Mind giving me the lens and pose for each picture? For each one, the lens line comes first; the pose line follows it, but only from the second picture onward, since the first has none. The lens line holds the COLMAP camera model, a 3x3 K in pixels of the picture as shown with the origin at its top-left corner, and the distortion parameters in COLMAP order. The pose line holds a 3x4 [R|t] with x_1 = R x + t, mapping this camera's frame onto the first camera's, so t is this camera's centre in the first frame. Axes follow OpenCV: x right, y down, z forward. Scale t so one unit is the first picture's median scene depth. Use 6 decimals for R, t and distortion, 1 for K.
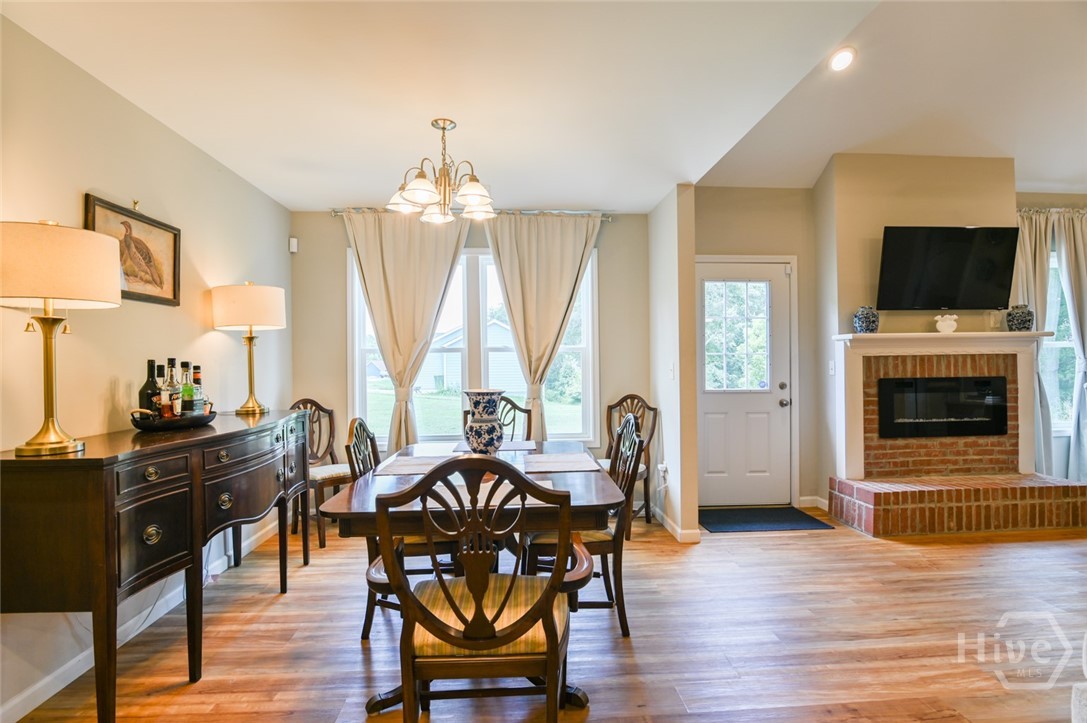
lens RADIAL K [[537.0, 0, 543.7], [0, 537.0, 358.3], [0, 0, 1]] dist [-0.018435, -0.000587]
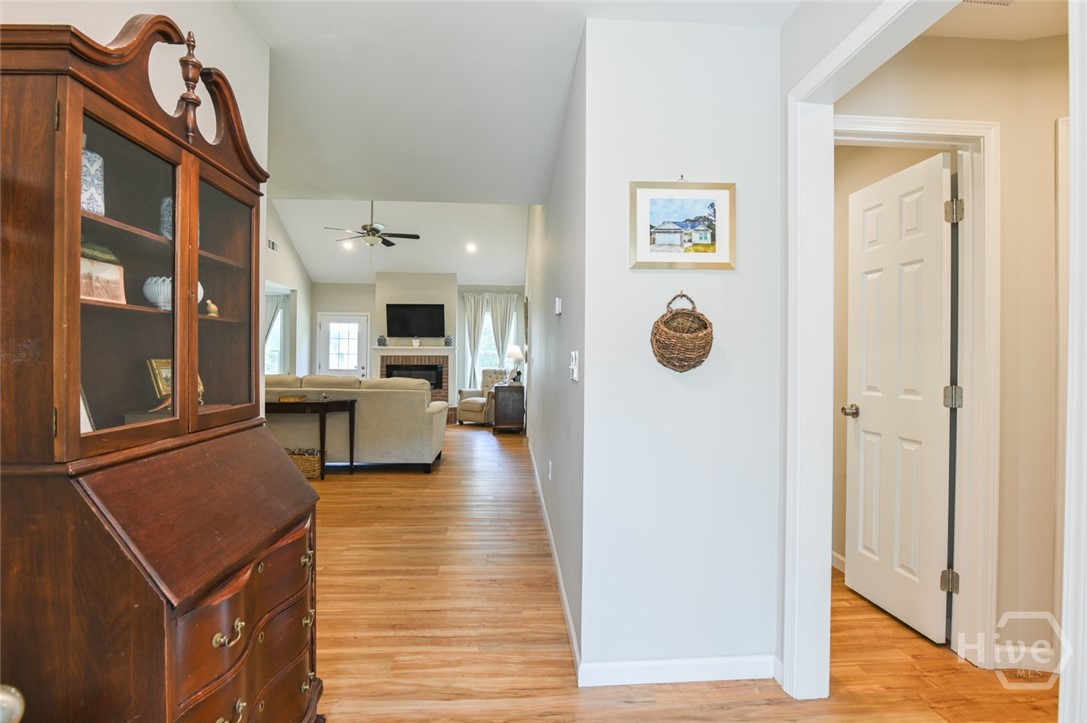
lens RADIAL K [[537.0, 0, 547.3], [0, 537.0, 359.4], [0, 0, 1]] dist [-0.018435, -0.000587]
pose [[0.999852, 0.017125, 0.001681, 1.367432], [-0.017127, 0.999853, 0.000653, -0.001196], [-0.001670, -0.000682, 0.999998, -1.492900]]
